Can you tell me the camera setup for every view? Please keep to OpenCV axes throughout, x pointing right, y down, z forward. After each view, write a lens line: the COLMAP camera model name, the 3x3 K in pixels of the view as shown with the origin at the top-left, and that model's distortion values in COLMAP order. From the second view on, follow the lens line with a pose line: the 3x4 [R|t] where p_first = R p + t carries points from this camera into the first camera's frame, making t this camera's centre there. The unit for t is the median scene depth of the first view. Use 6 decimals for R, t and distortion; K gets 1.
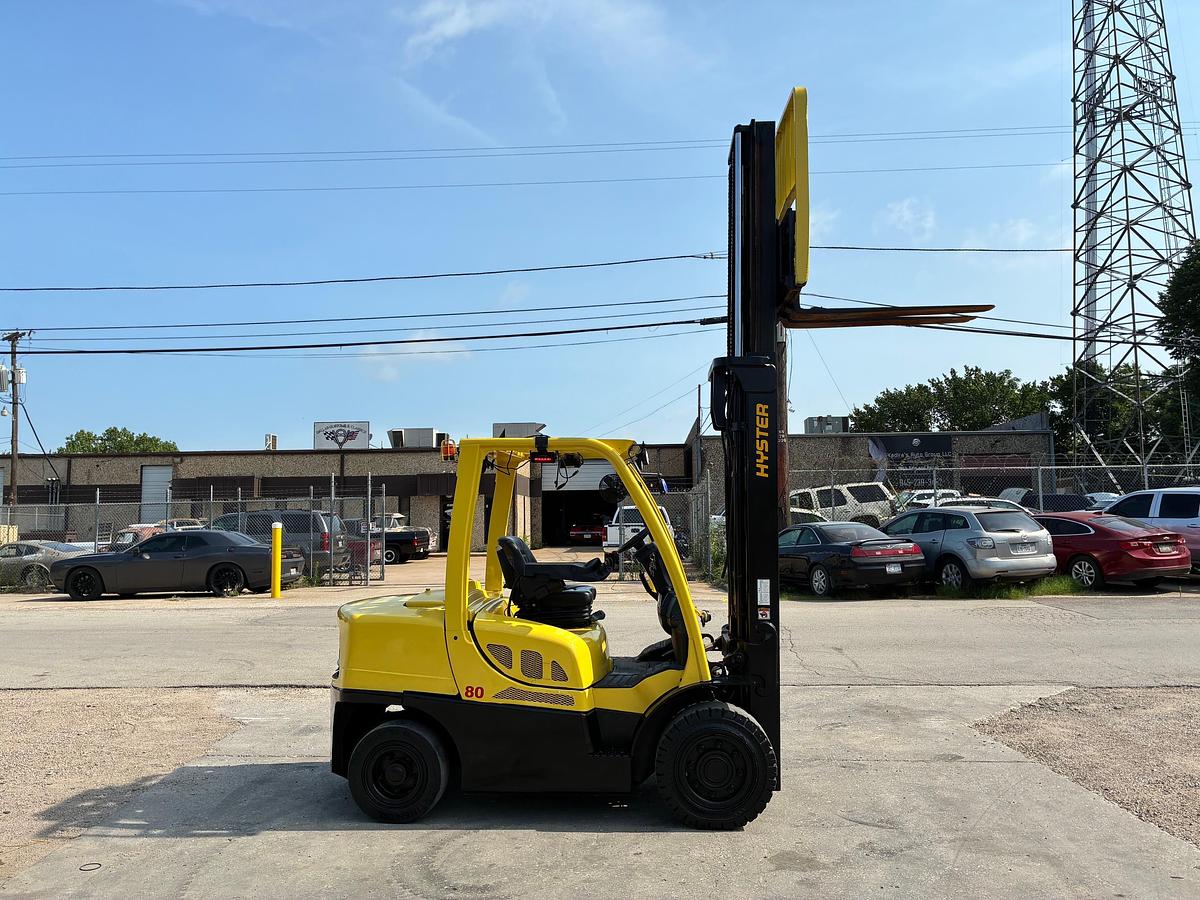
lens RADIAL K [[906.4, 0, 606.5], [0, 906.4, 451.0], [0, 0, 1]] dist [0.047225, -0.058477]
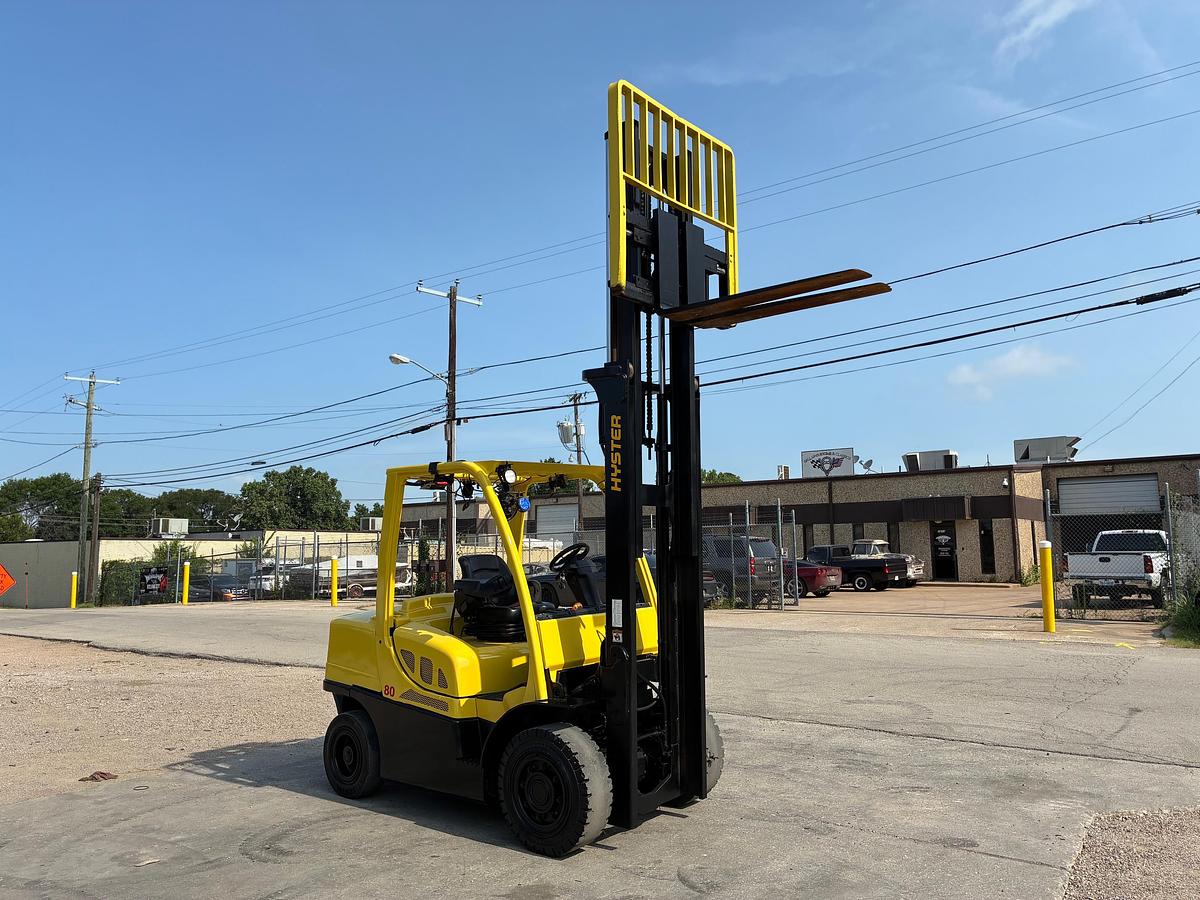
lens RADIAL K [[906.4, 0, 607.4], [0, 906.4, 443.9], [0, 0, 1]] dist [0.047225, -0.058477]
pose [[0.813017, -0.066429, -0.578438, 0.156079], [0.044190, 0.997645, -0.052461, 0.006159], [0.580561, 0.017091, 0.814038, 0.047488]]
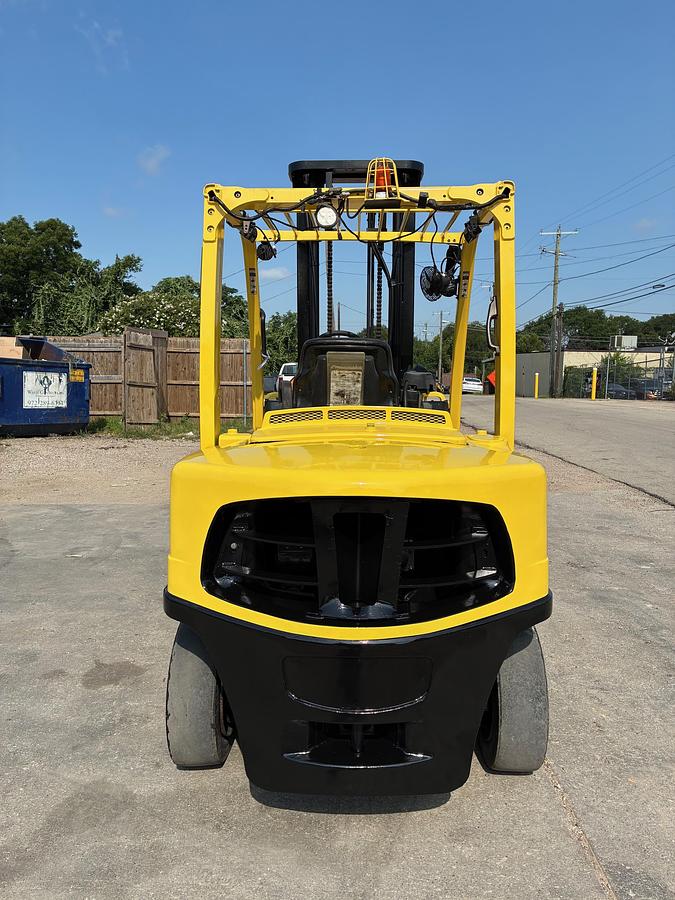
lens RADIAL K [[679.8, 0, 340.8], [0, 679.8, 448.2], [0, 0, 1]] dist [0.047225, -0.058477]
pose [[0.039074, 0.134497, -0.990143, 0.163993], [0.059830, 0.988807, 0.136677, 0.024275], [0.997444, -0.064581, 0.030589, 0.225462]]
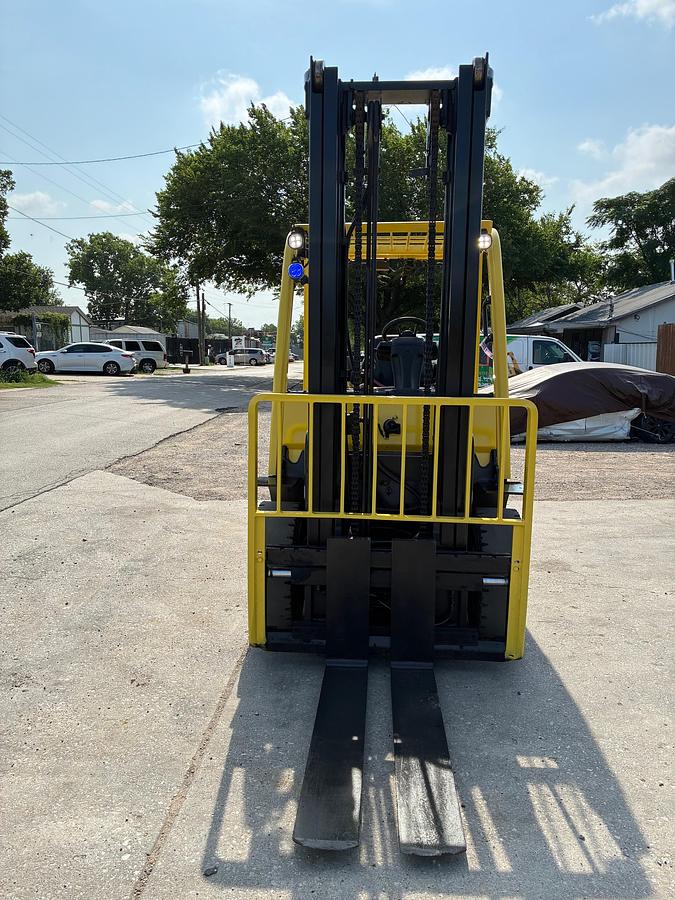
lens RADIAL K [[689.9, 0, 338.2], [0, 689.9, 435.4], [0, 0, 1]] dist [0.031671, -0.042071]
pose [[0.005348, -0.112887, 0.993593, -0.148259], [-0.073230, 0.990896, 0.112975, 0.029353], [-0.997301, -0.073365, -0.002967, 0.245155]]
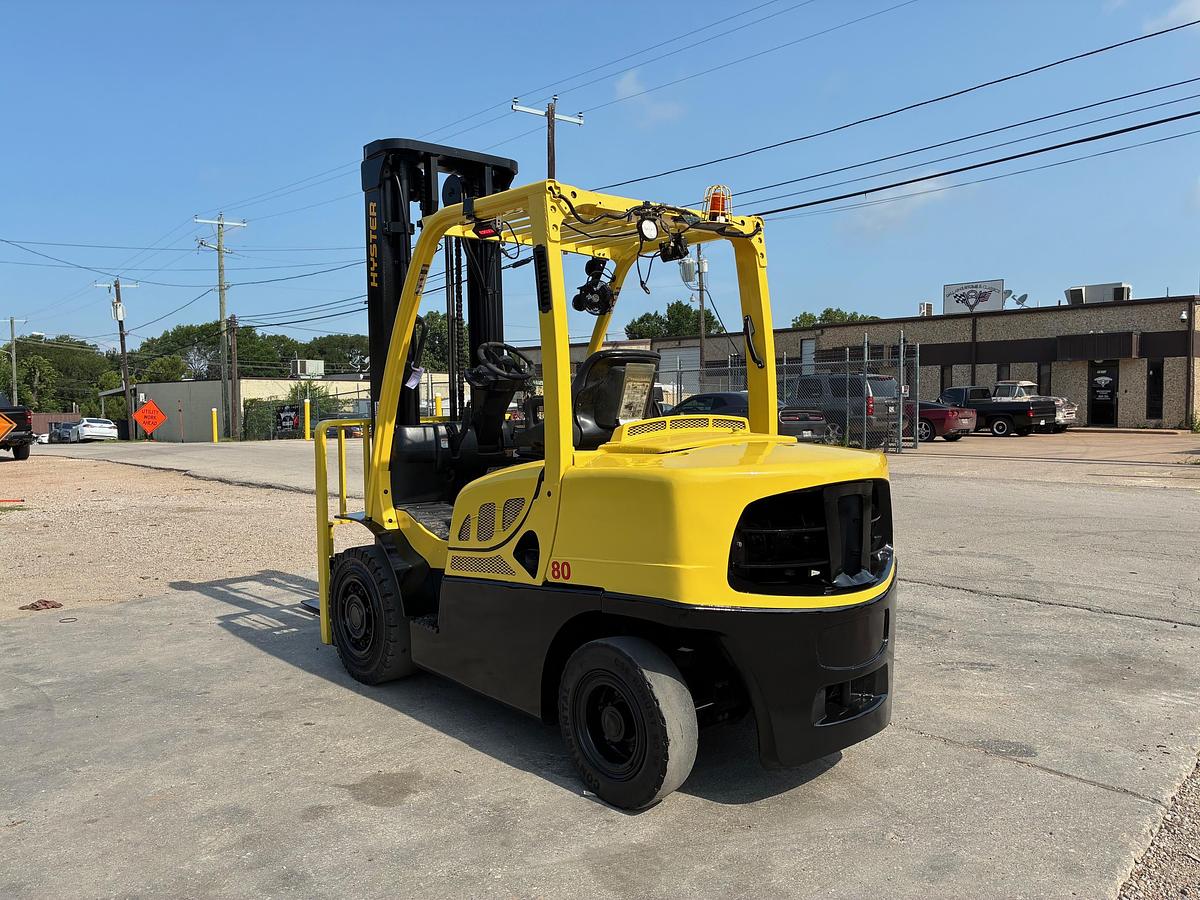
lens RADIAL K [[906.4, 0, 606.2], [0, 906.4, 443.1], [0, 0, 1]] dist [0.047225, -0.058477]
pose [[0.714226, 0.041485, -0.698685, 0.149780], [0.047228, 0.993110, 0.107244, 0.020706], [0.698320, -0.109594, 0.707346, 0.117820]]
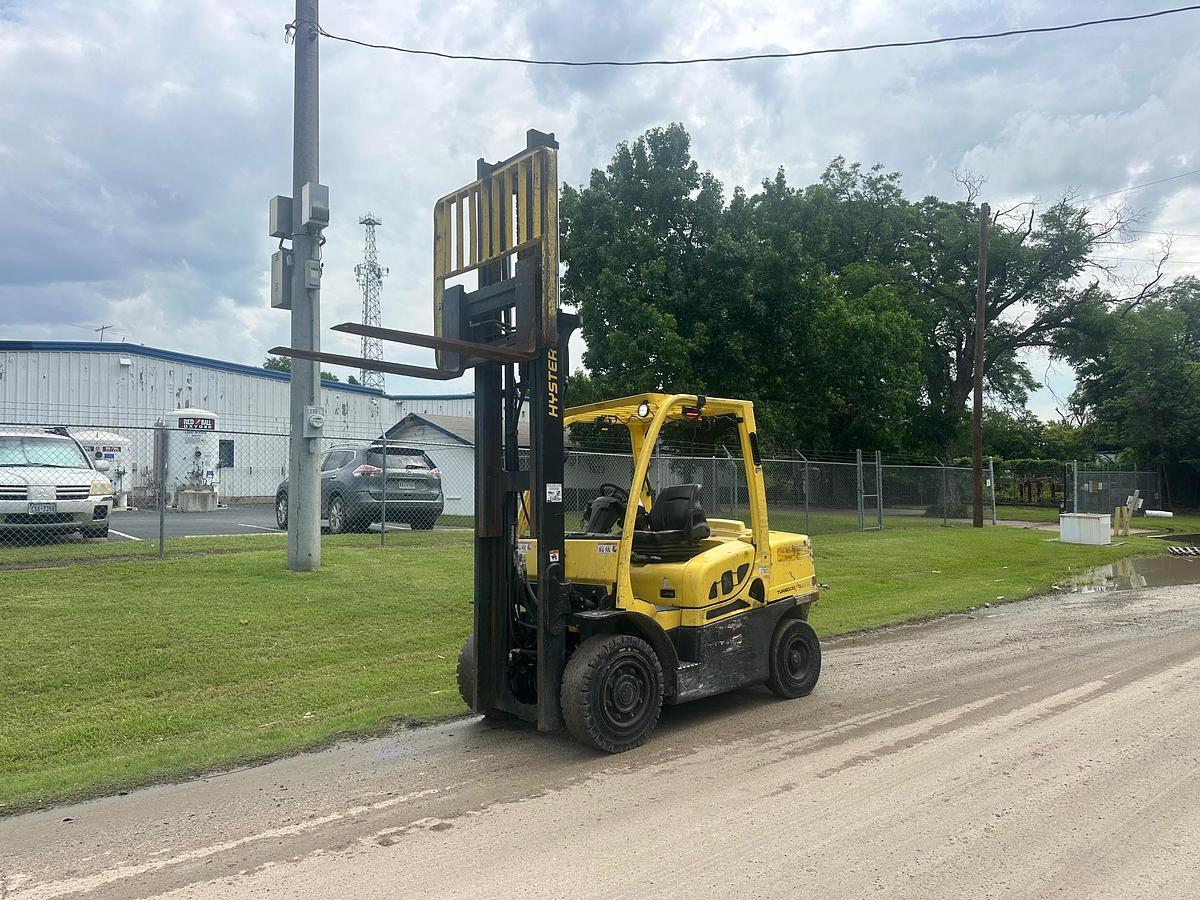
lens RADIAL K [[842.7, 0, 606.2], [0, 842.7, 443.1], [0, 0, 1]] dist [0.039433, -0.048968]
pose [[0.715122, 0.037499, 0.697993, -0.157785], [-0.022613, 0.999278, -0.030518, 0.017155], [-0.698633, 0.006040, 0.715454, 0.060434]]
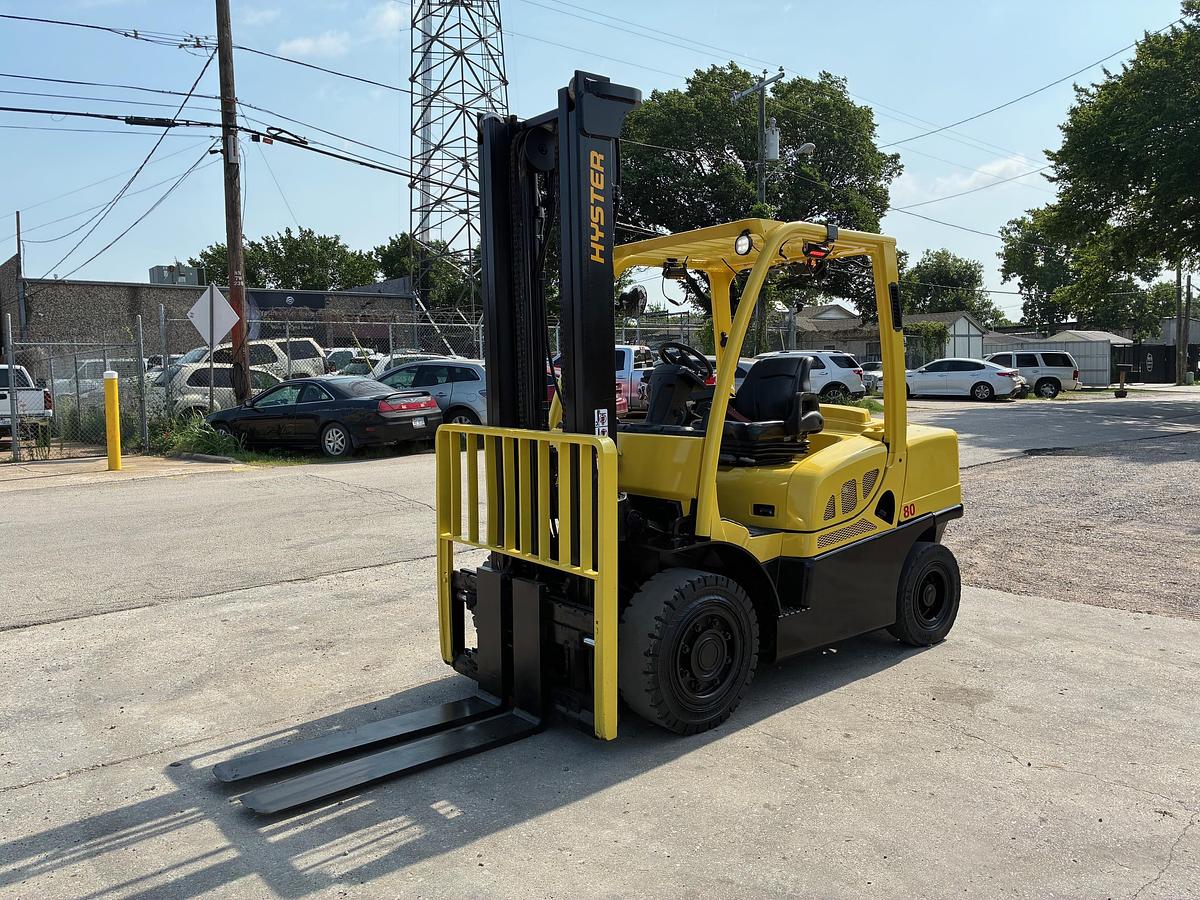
lens RADIAL K [[906.4, 0, 609.7], [0, 906.4, 441.4], [0, 0, 1]] dist [0.047225, -0.058477]
pose [[0.726277, -0.057191, 0.685019, -0.122757], [-0.034659, 0.992219, 0.119584, 0.017663], [-0.686528, -0.110593, 0.718643, 0.111227]]
